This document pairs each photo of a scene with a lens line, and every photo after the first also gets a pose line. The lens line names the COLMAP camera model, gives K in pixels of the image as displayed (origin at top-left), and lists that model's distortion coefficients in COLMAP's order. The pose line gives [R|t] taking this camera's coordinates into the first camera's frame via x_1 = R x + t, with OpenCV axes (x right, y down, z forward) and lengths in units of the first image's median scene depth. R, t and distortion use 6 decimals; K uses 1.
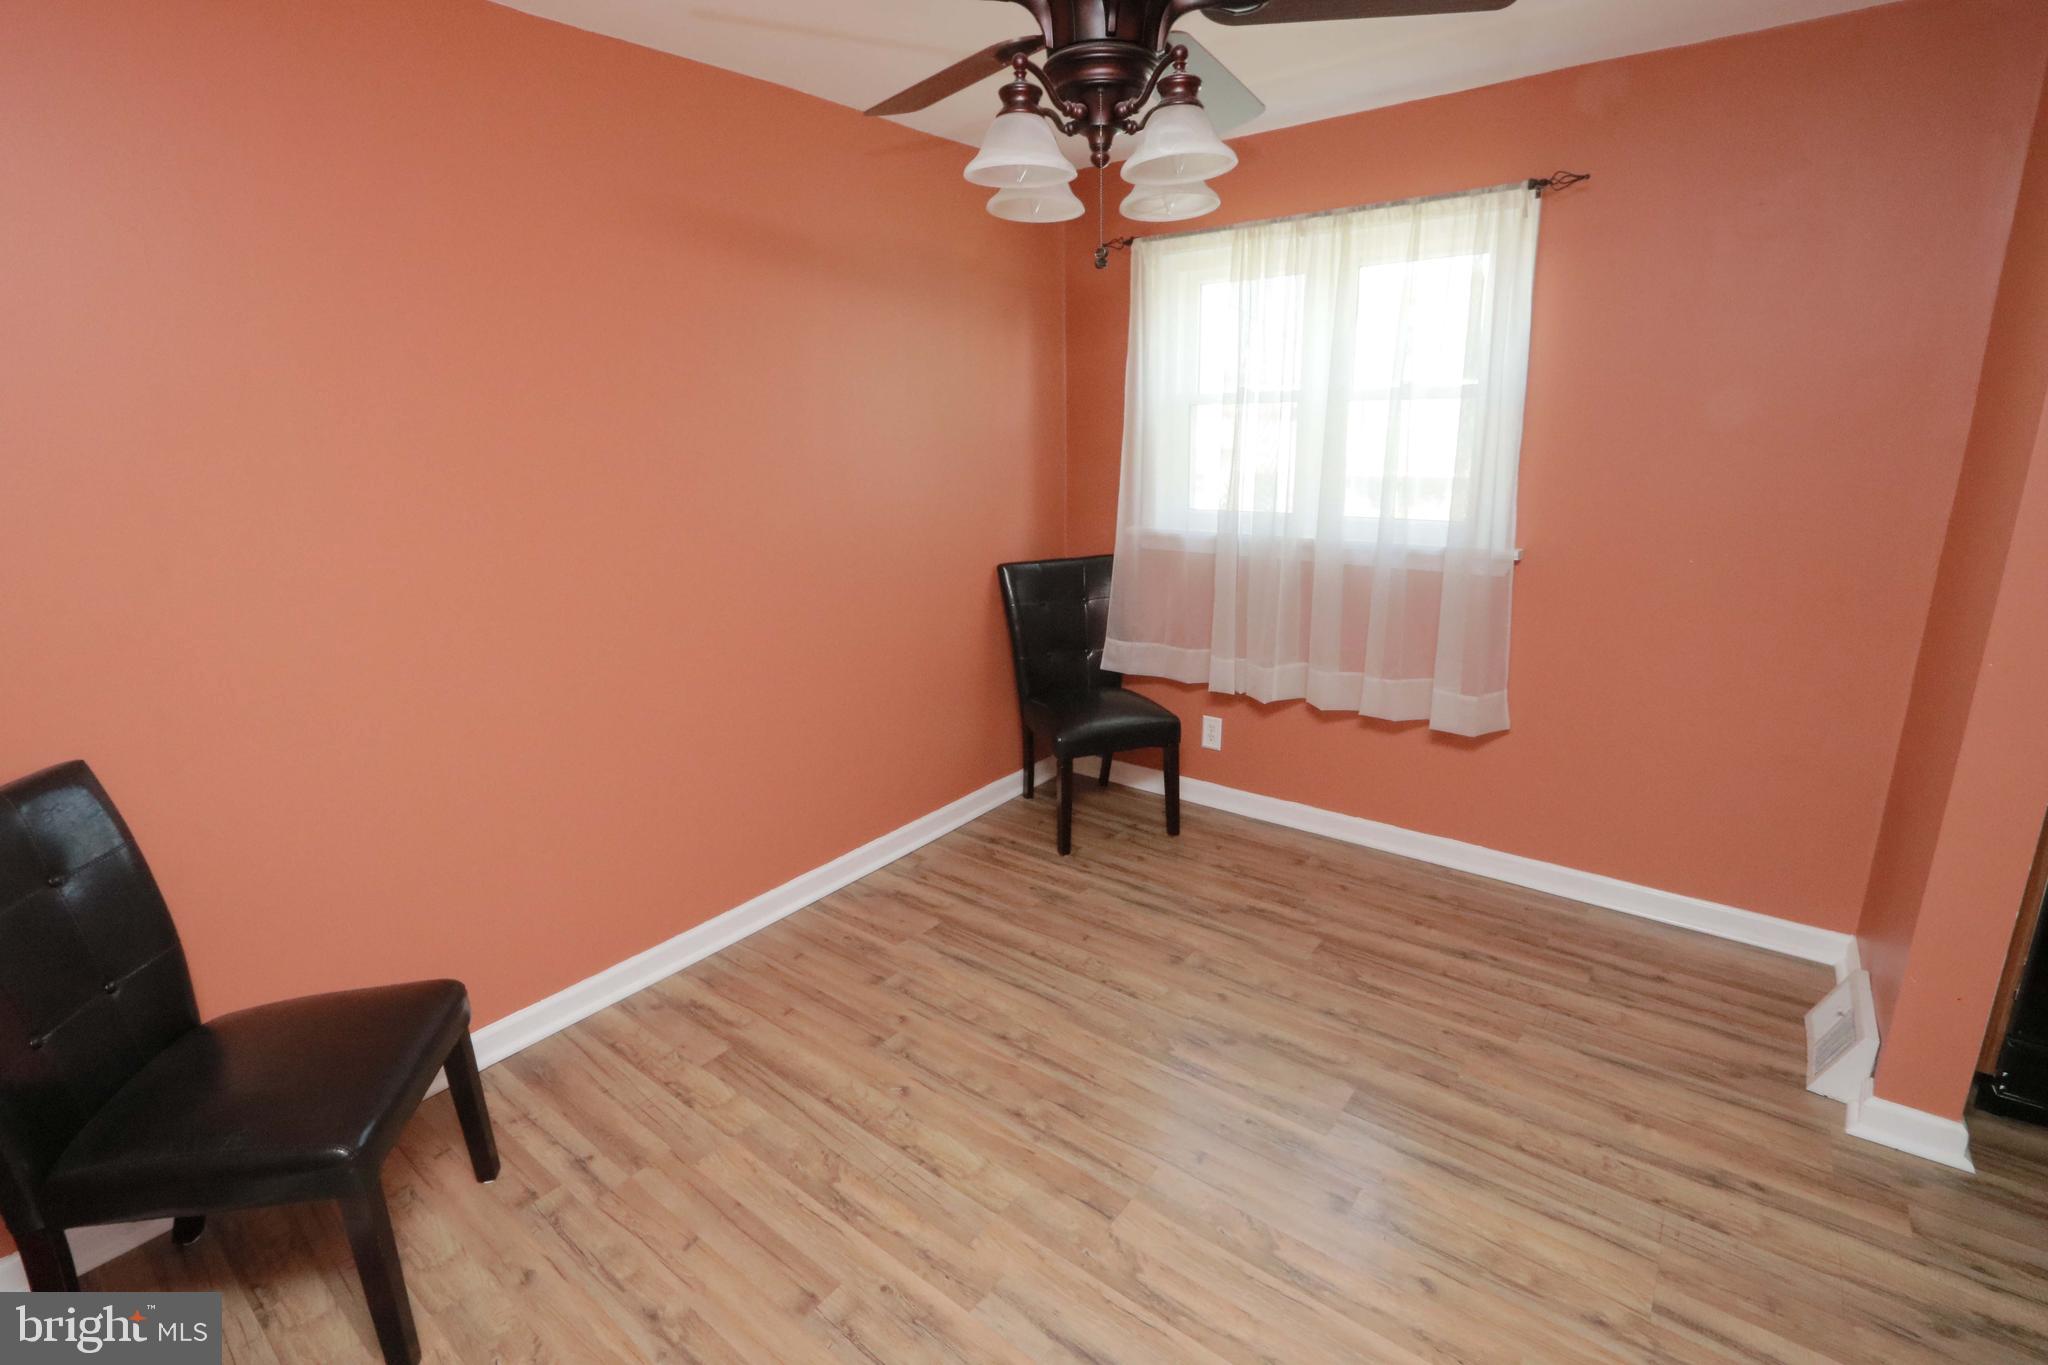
lens RADIAL K [[962.5, 0, 1024.2], [0, 962.5, 681.7], [0, 0, 1]] dist [0.003519, 0.000256]
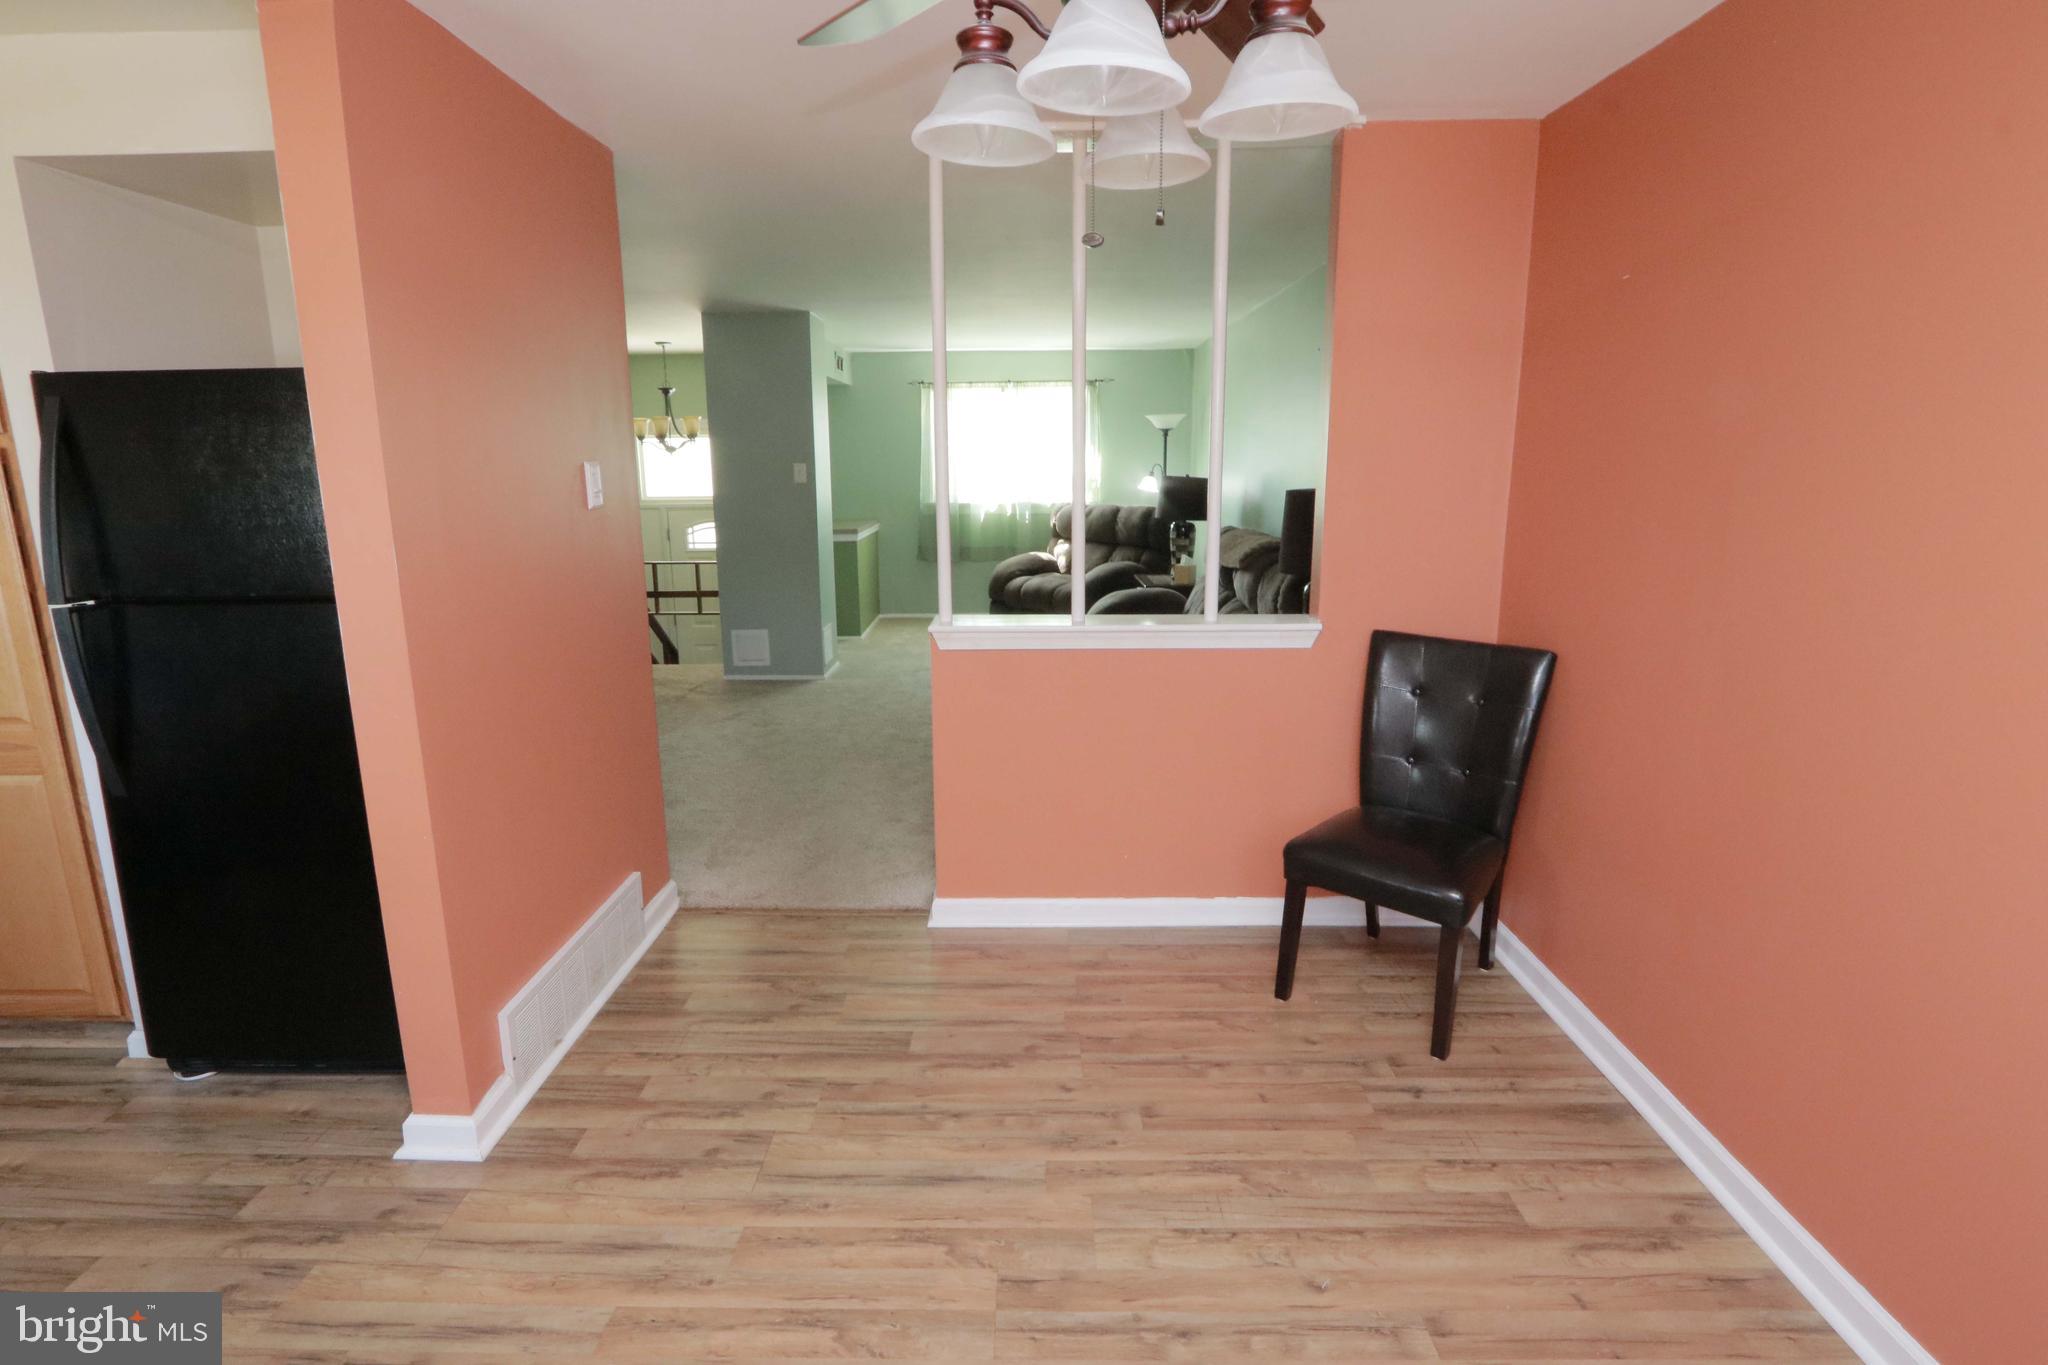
lens RADIAL K [[962.5, 0, 1021.7], [0, 962.5, 673.5], [0, 0, 1]] dist [0.003519, 0.000256]
pose [[-0.791339, 0.166830, -0.588175, 0.519826], [-0.135460, 0.890294, 0.434773, -0.390980], [0.596182, 0.423727, -0.681926, 1.360189]]
